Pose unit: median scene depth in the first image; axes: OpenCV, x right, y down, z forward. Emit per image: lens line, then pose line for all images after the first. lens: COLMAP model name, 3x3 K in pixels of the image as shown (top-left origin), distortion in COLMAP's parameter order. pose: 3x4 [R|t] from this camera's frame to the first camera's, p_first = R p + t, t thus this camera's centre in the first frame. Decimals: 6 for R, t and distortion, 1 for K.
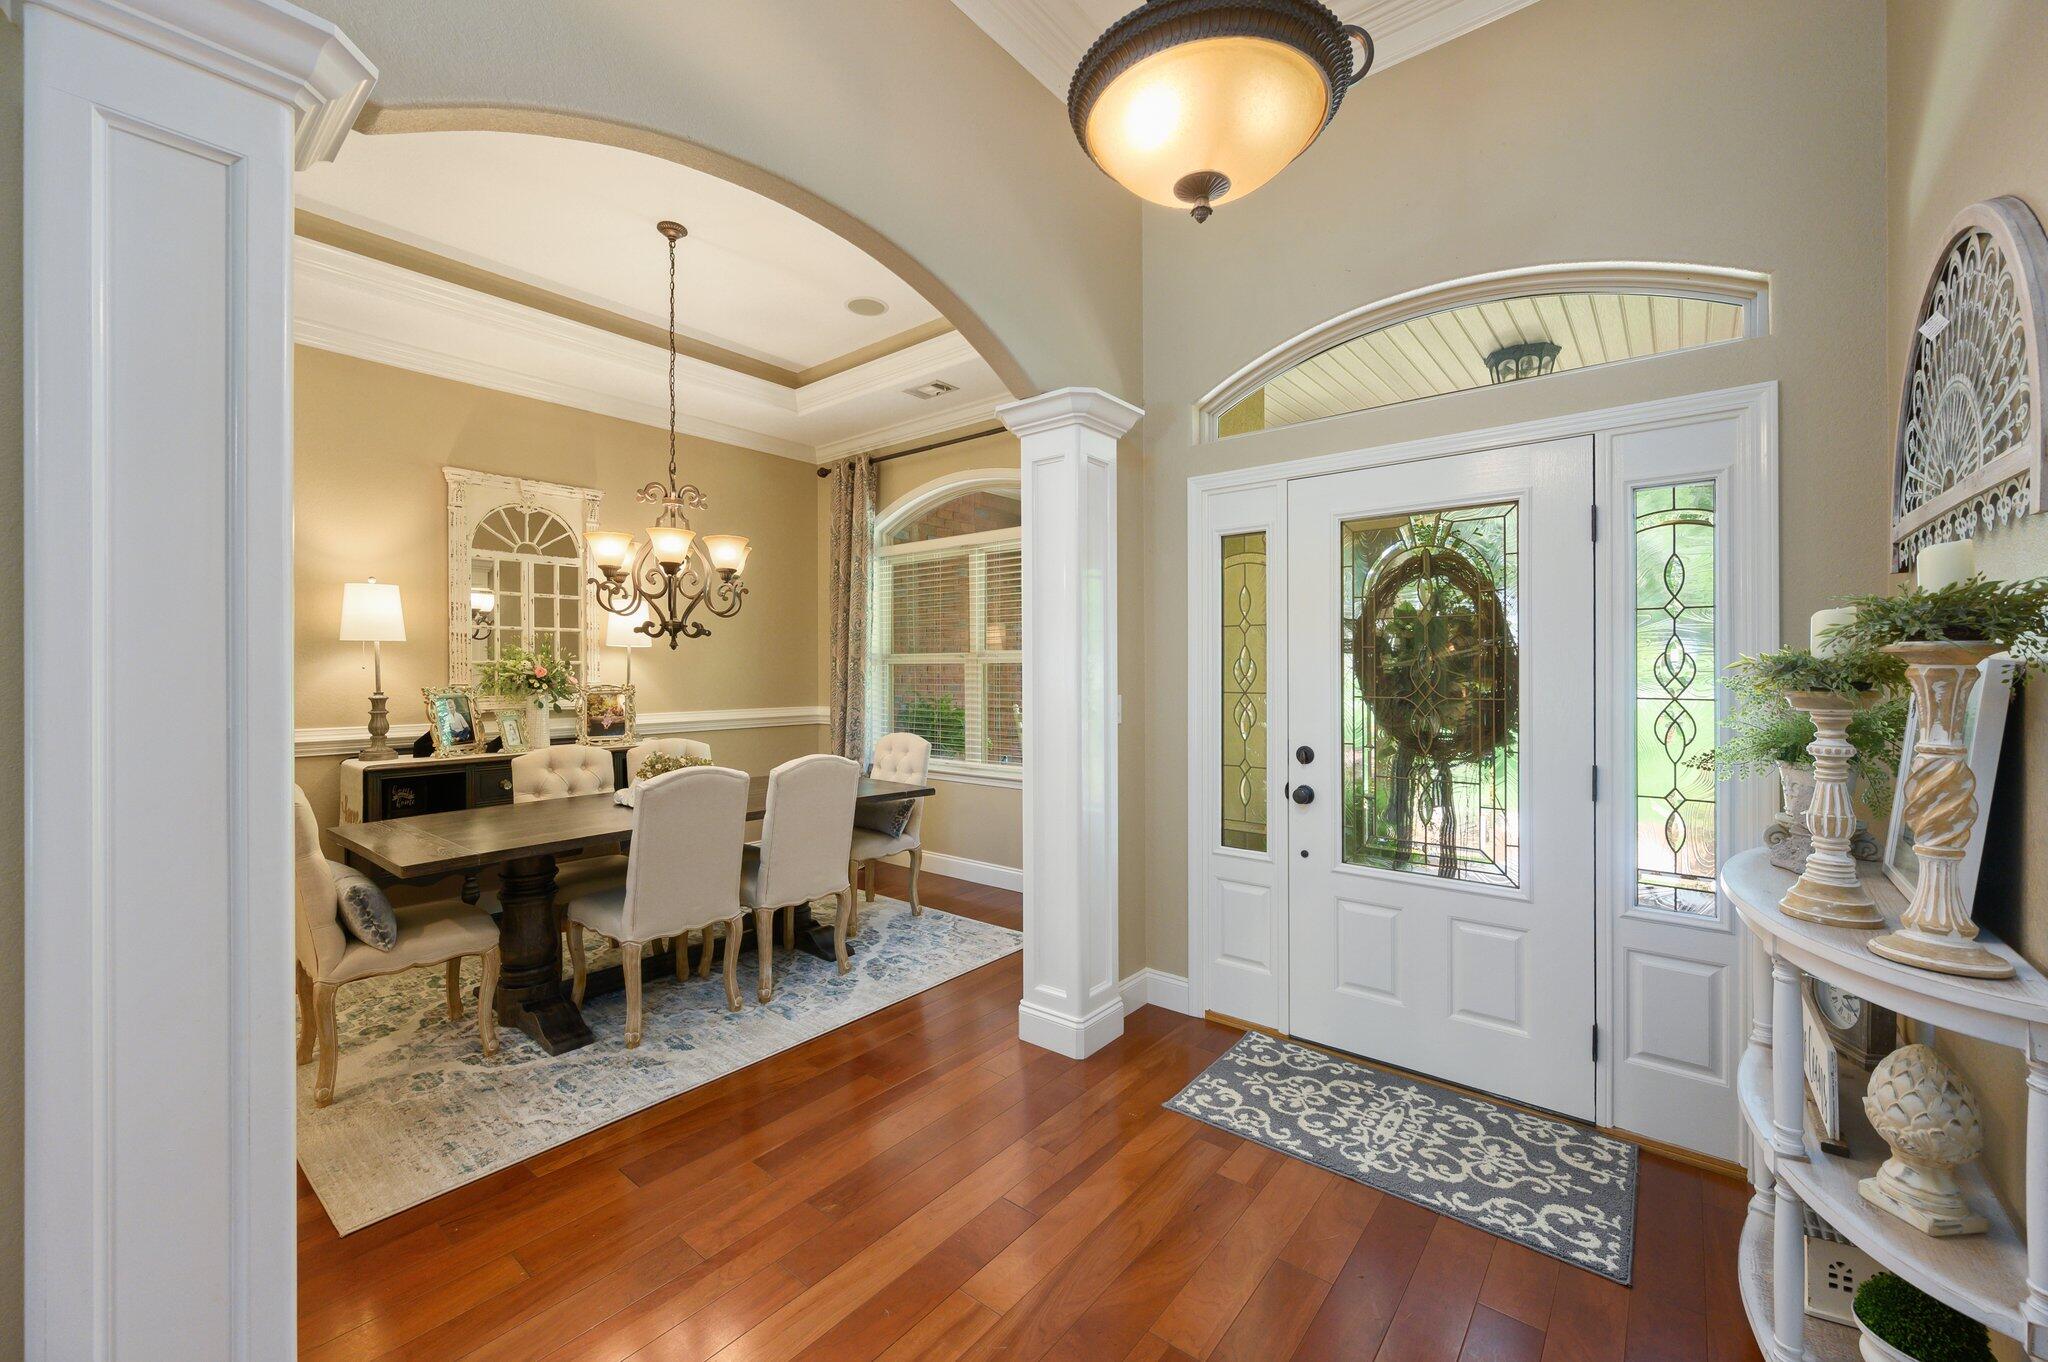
lens RADIAL K [[809.1, 0, 1021.9], [0, 809.1, 669.5], [0, 0, 1]] dist [-0.002204, -0.000177]
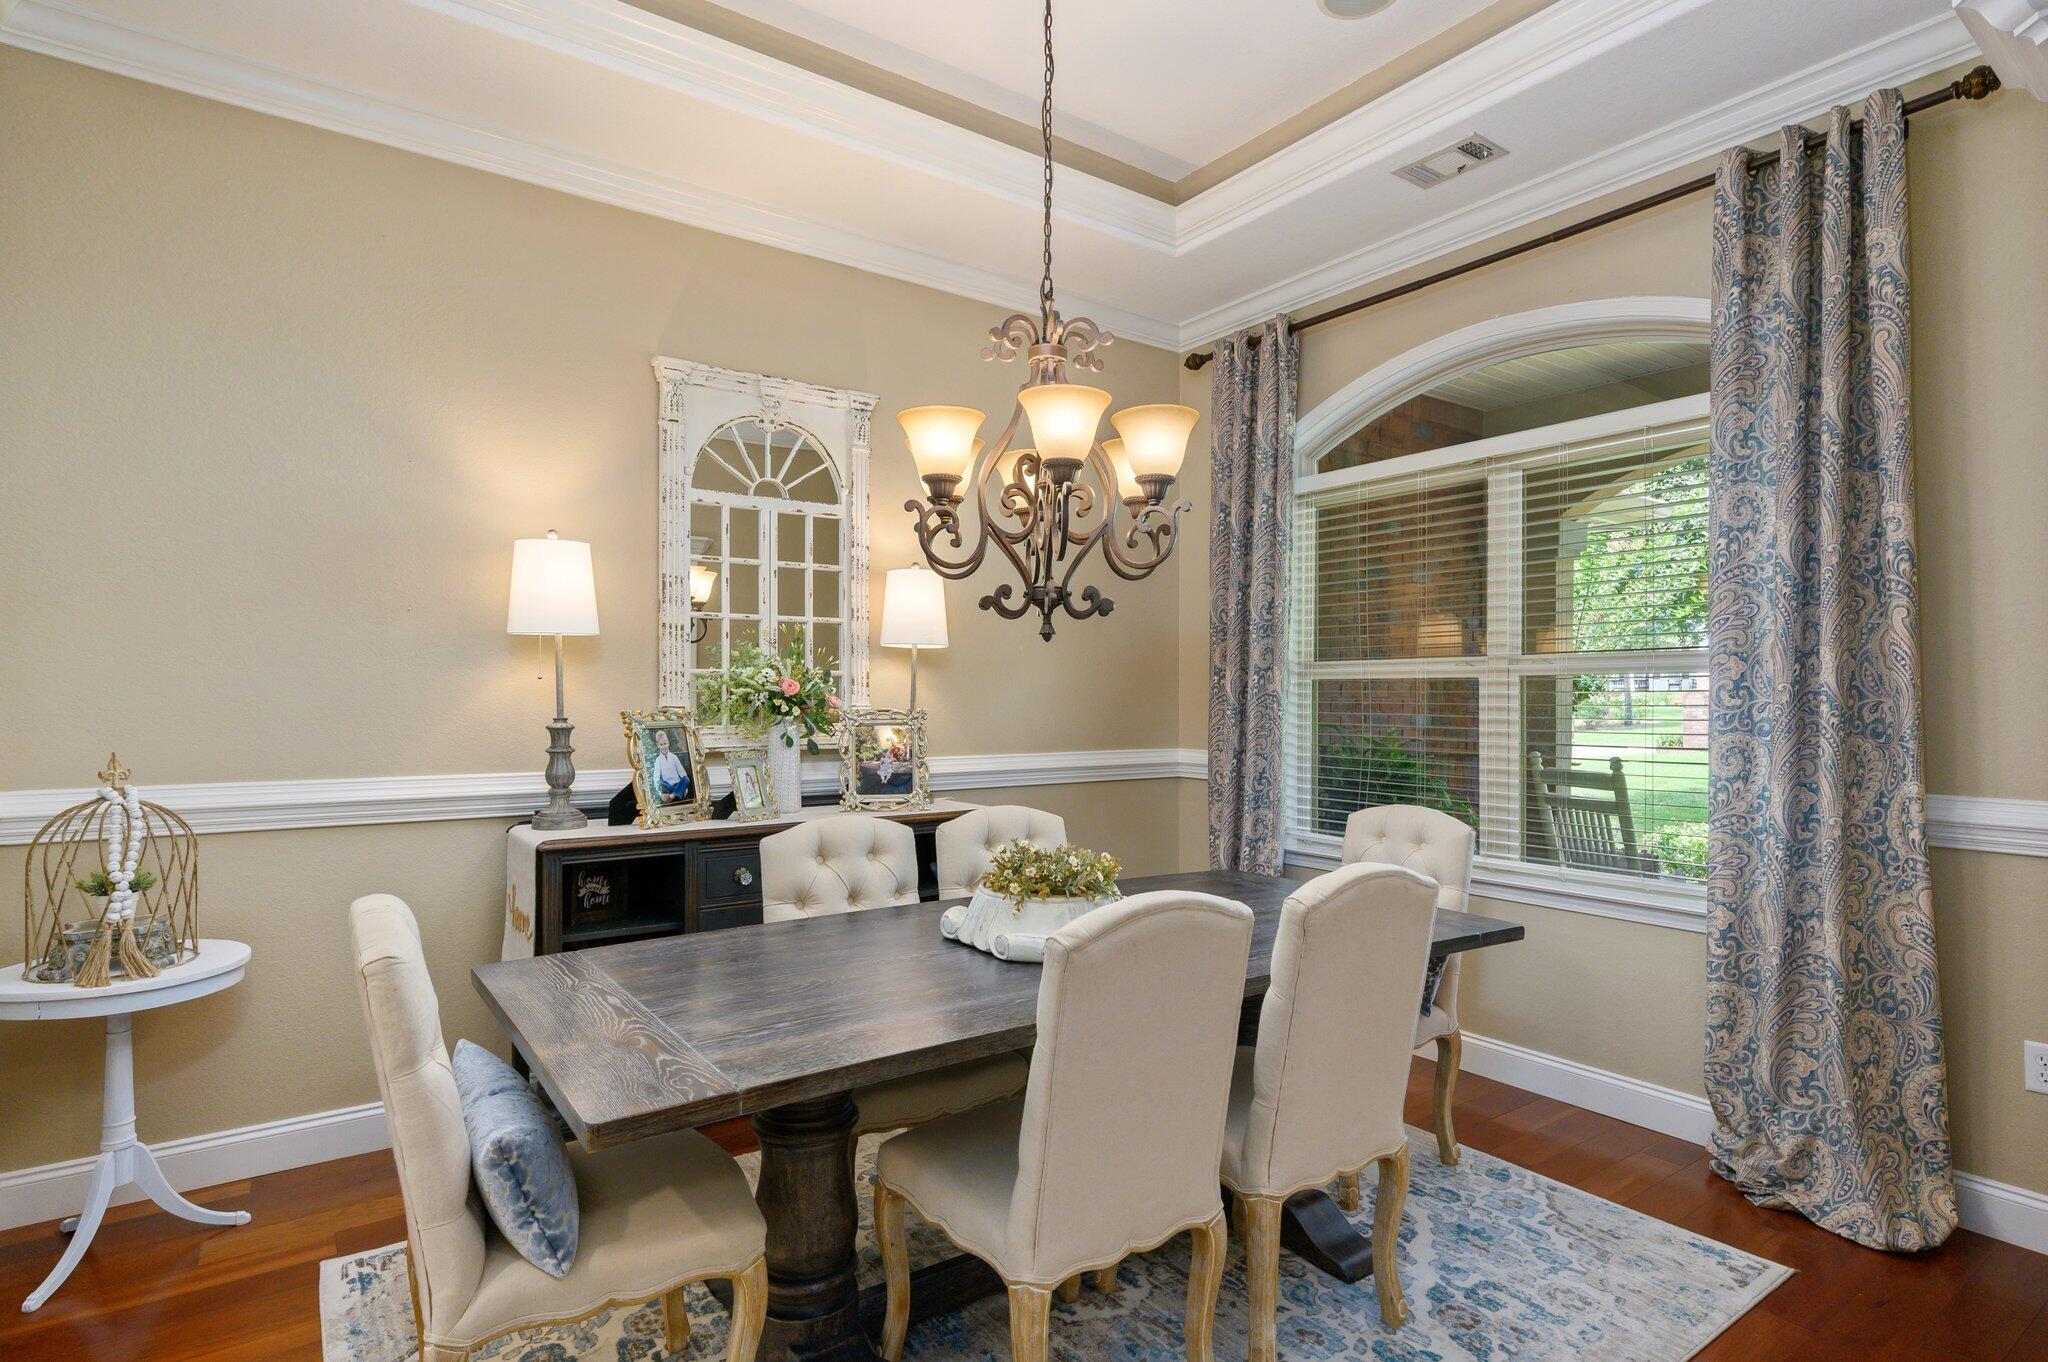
lens RADIAL K [[1049.5, 0, 1024.7], [0, 1049.5, 689.0], [0, 0, 1]] dist [0.000257, 0.000342]
pose [[0.965174, 0.003638, -0.261582, -0.220318], [-0.005321, 0.999969, -0.005725, 0.007984], [0.261554, 0.006918, 0.965164, 0.287315]]
